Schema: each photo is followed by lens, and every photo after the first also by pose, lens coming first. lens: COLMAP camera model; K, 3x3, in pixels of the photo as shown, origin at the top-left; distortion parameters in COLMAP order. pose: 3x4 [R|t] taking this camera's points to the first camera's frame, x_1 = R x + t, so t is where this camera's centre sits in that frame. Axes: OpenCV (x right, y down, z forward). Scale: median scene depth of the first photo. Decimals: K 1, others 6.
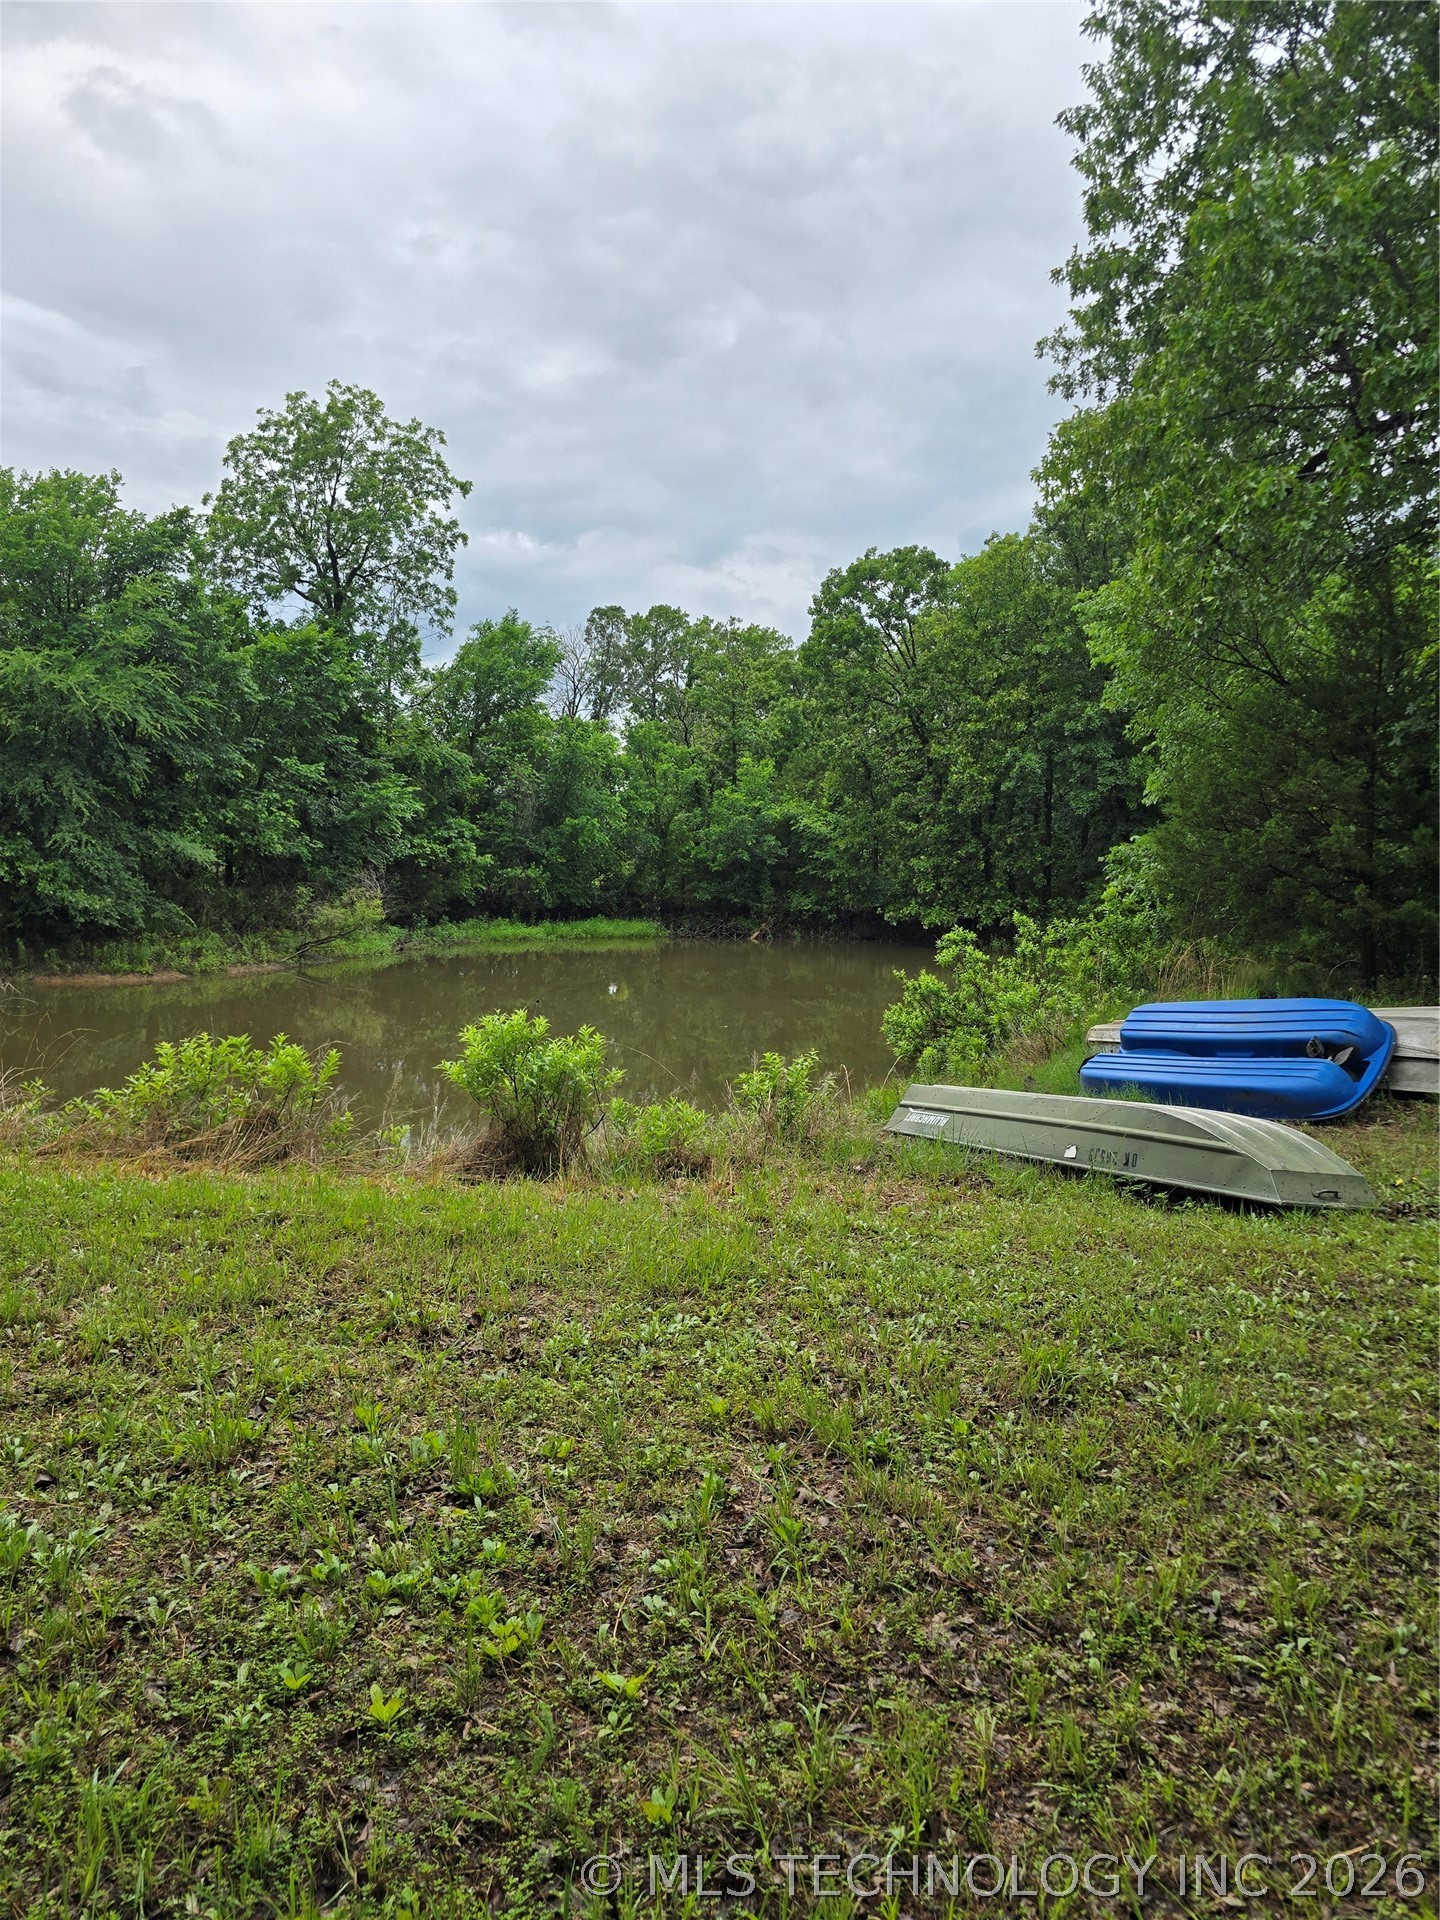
lens RADIAL K [[1301.4, 0, 724.9], [0, 1301.4, 961.5], [0, 0, 1]] dist [0.044492, -0.034550]
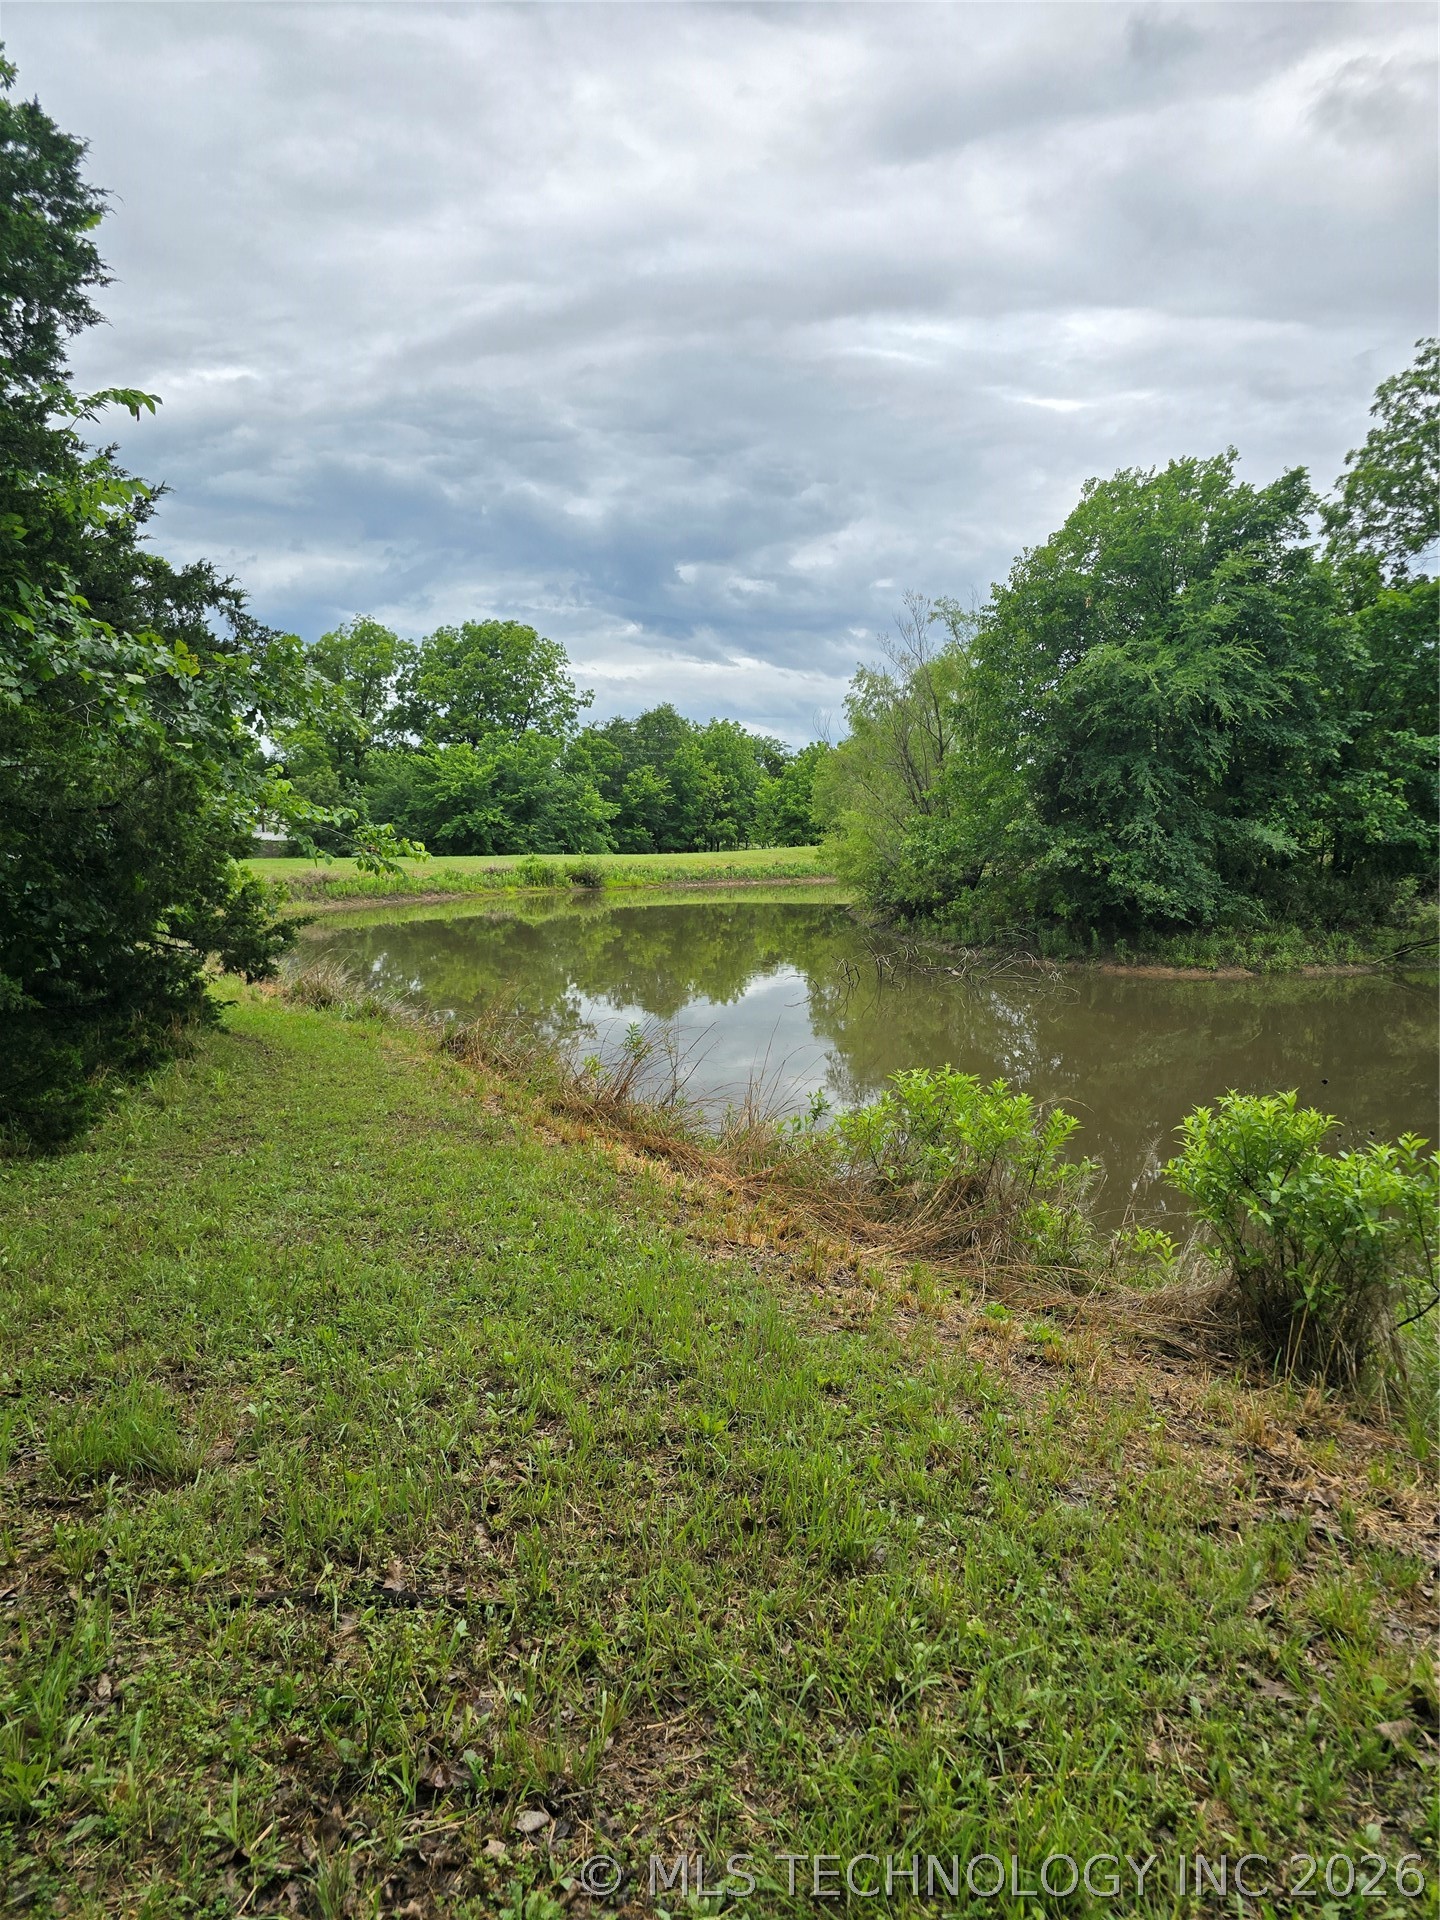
lens RADIAL K [[1301.4, 0, 715.7], [0, 1301.4, 951.9], [0, 0, 1]] dist [0.044492, -0.034550]
pose [[0.662202, 0.050505, -0.747622, 0.022657], [-0.049668, 0.998490, 0.023459, -0.005568], [0.747678, 0.021598, 0.663710, 0.072065]]
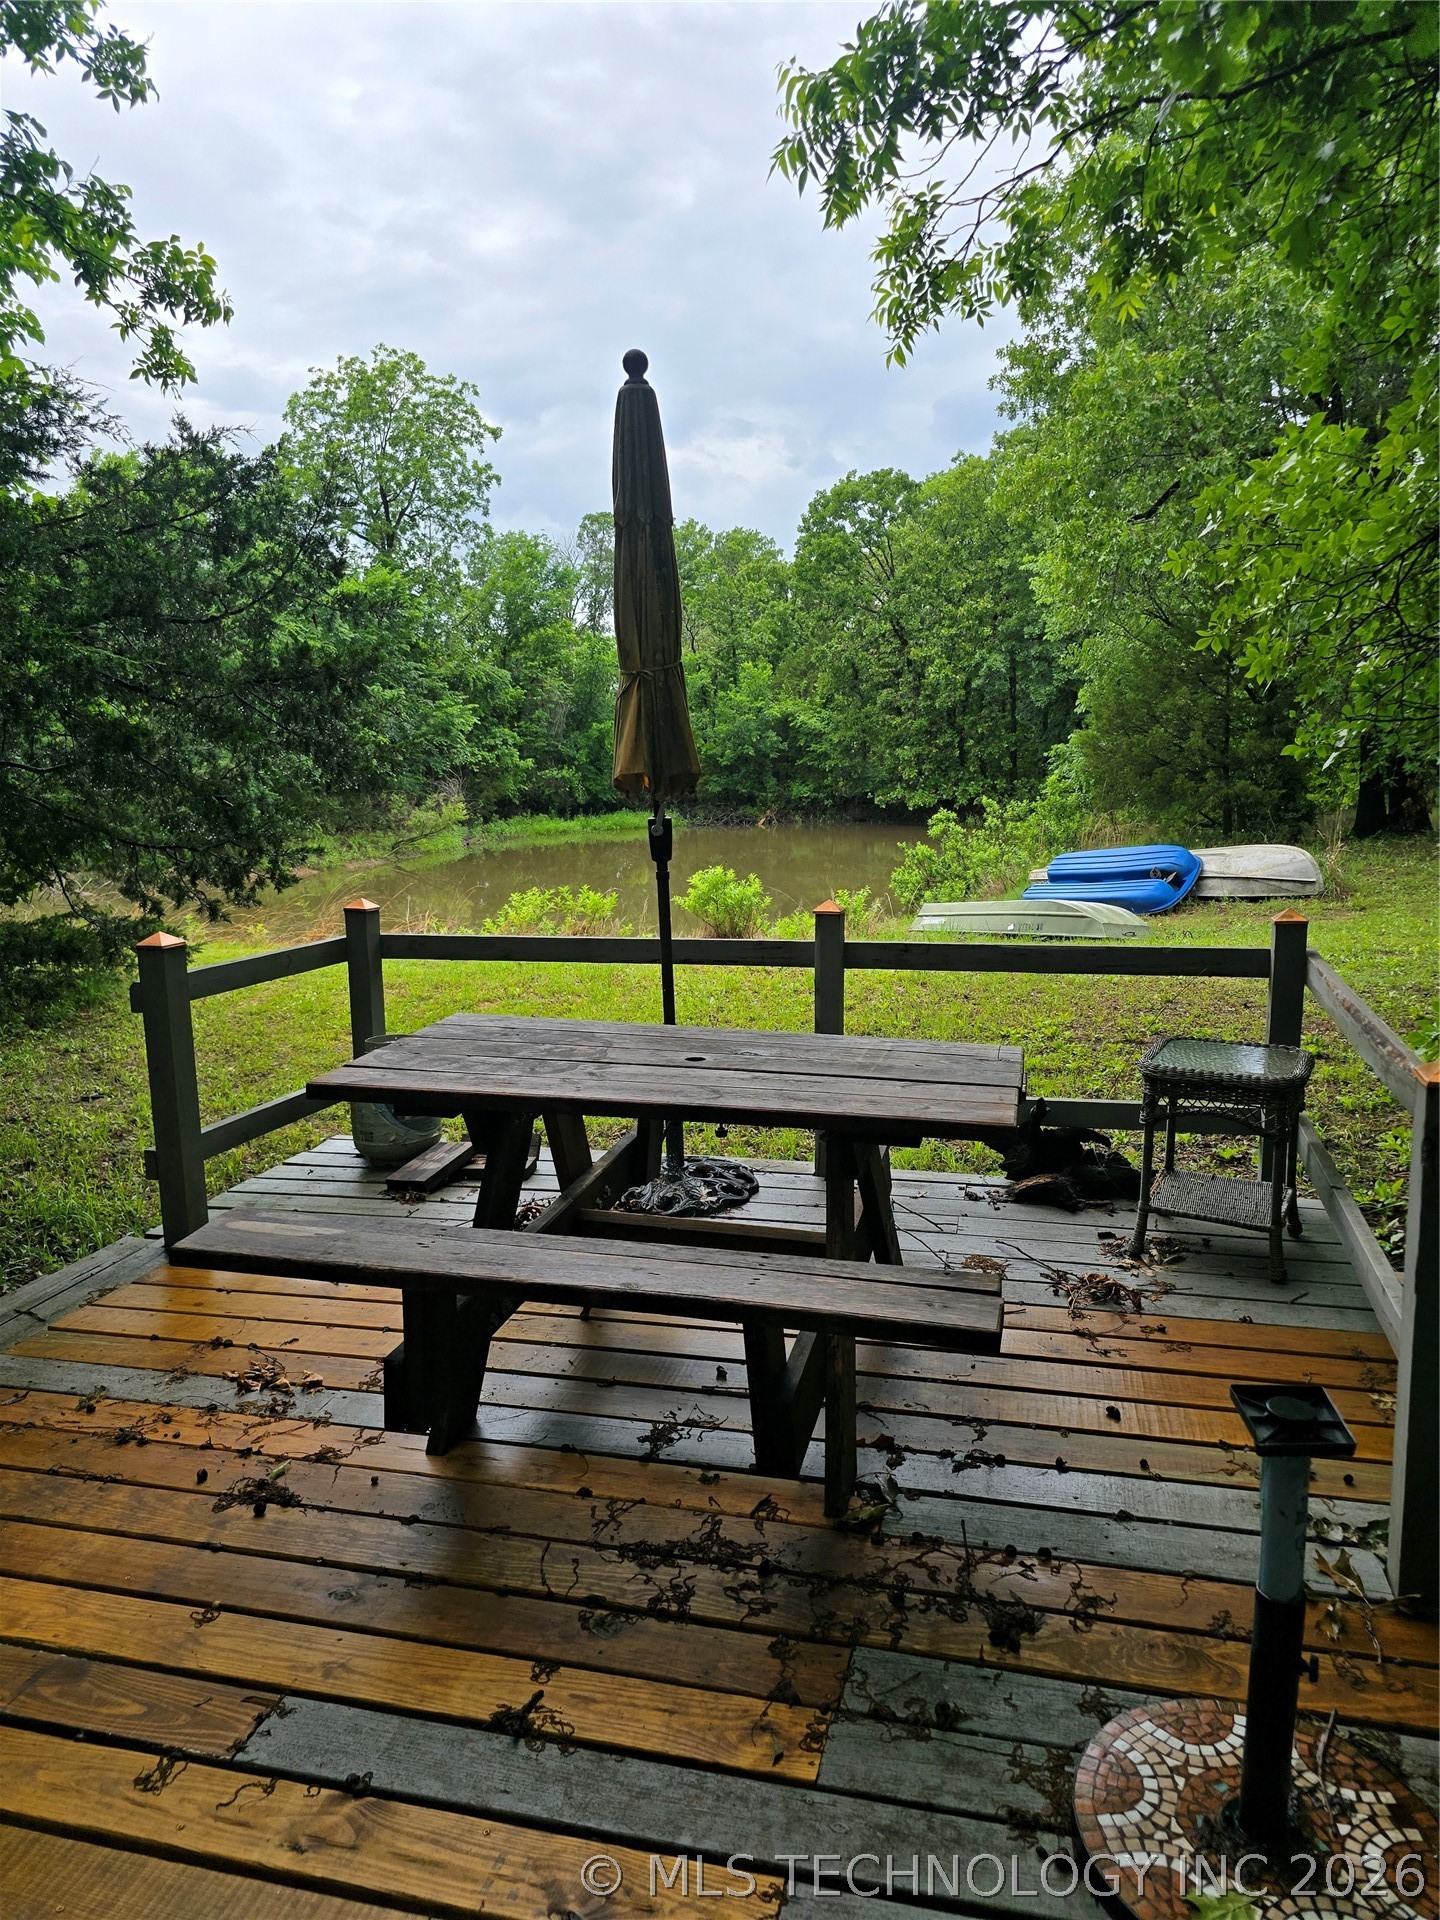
lens RADIAL K [[1301.4, 0, 759.9], [0, 1301.4, 960.6], [0, 0, 1]] dist [0.044492, -0.034550]
pose [[0.998206, -0.043497, 0.041132, -0.038007], [0.039759, 0.995353, 0.087701, 0.002183], [-0.044755, -0.085908, 0.995297, -0.183687]]
